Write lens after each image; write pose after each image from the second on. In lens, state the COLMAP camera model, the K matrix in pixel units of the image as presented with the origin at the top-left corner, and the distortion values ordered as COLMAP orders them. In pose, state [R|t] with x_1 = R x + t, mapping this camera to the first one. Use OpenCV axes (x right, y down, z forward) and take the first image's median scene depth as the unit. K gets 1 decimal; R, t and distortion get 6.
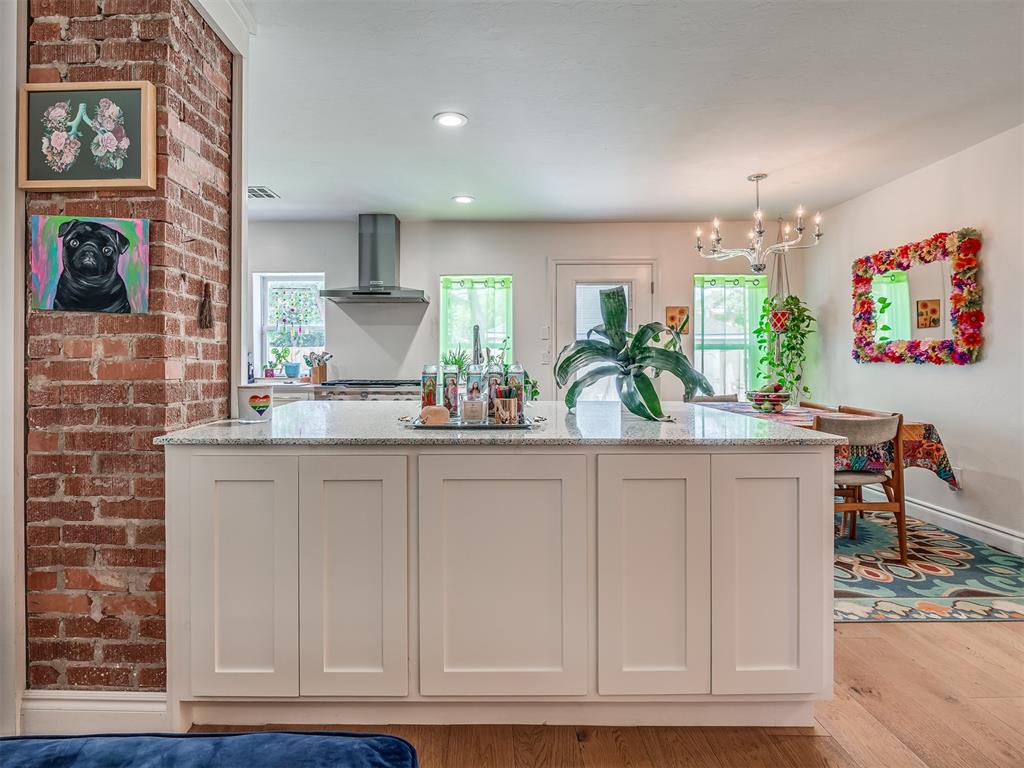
lens RADIAL K [[560.1, 0, 458.9], [0, 560.1, 352.5], [0, 0, 1]] dist [0.001313, -0.015250]
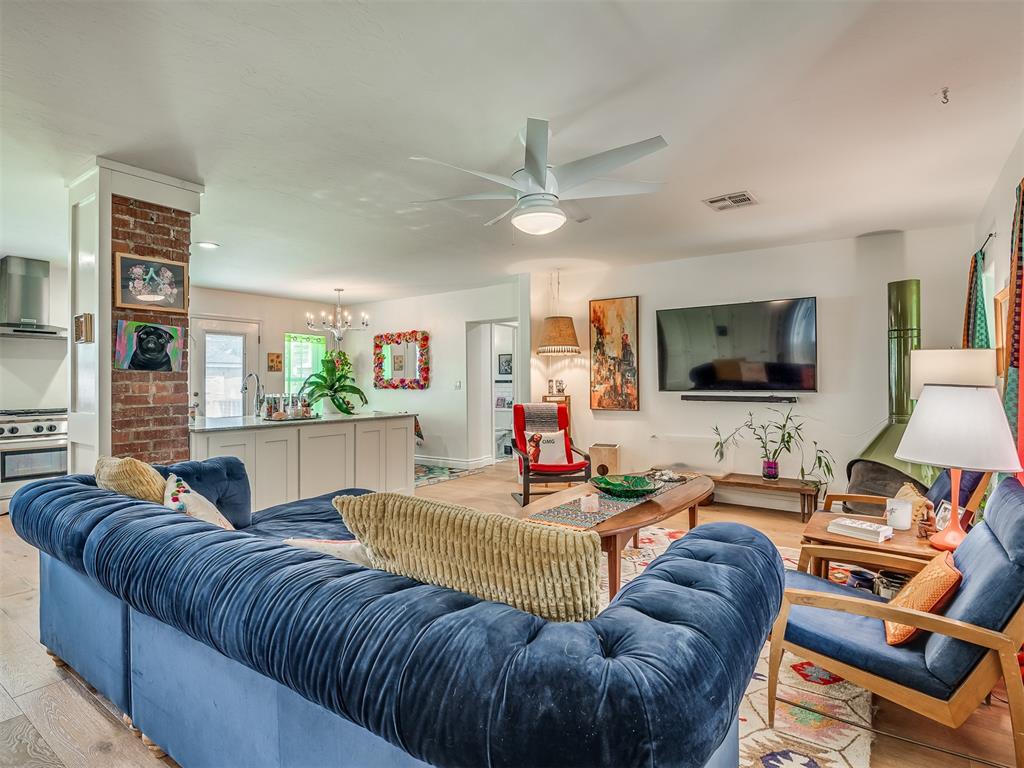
lens RADIAL K [[545.7, 0, 512.0], [0, 545.7, 384.0], [0, 0, 1]] dist [-0.000587, -0.014986]
pose [[0.559601, -0.004500, 0.828750, -1.541164], [-0.004993, 0.999949, 0.008801, -0.047594], [-0.828747, -0.009063, 0.559550, -1.165746]]
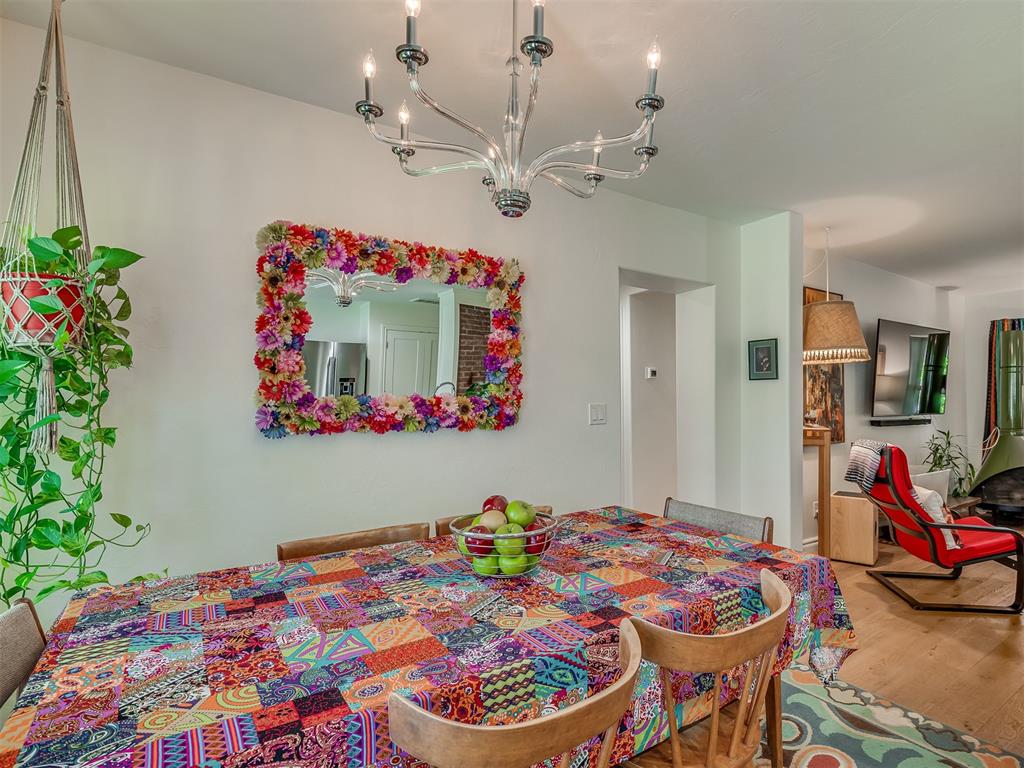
lens RADIAL K [[545.7, 0, 512.0], [0, 545.7, 384.0], [0, 0, 1]] dist [-0.000587, -0.014986]
pose [[-0.603490, 0.005425, 0.797352, 0.573842], [-0.017871, 0.999634, -0.020327, -0.055708], [-0.797171, -0.026517, -0.603172, 2.977659]]
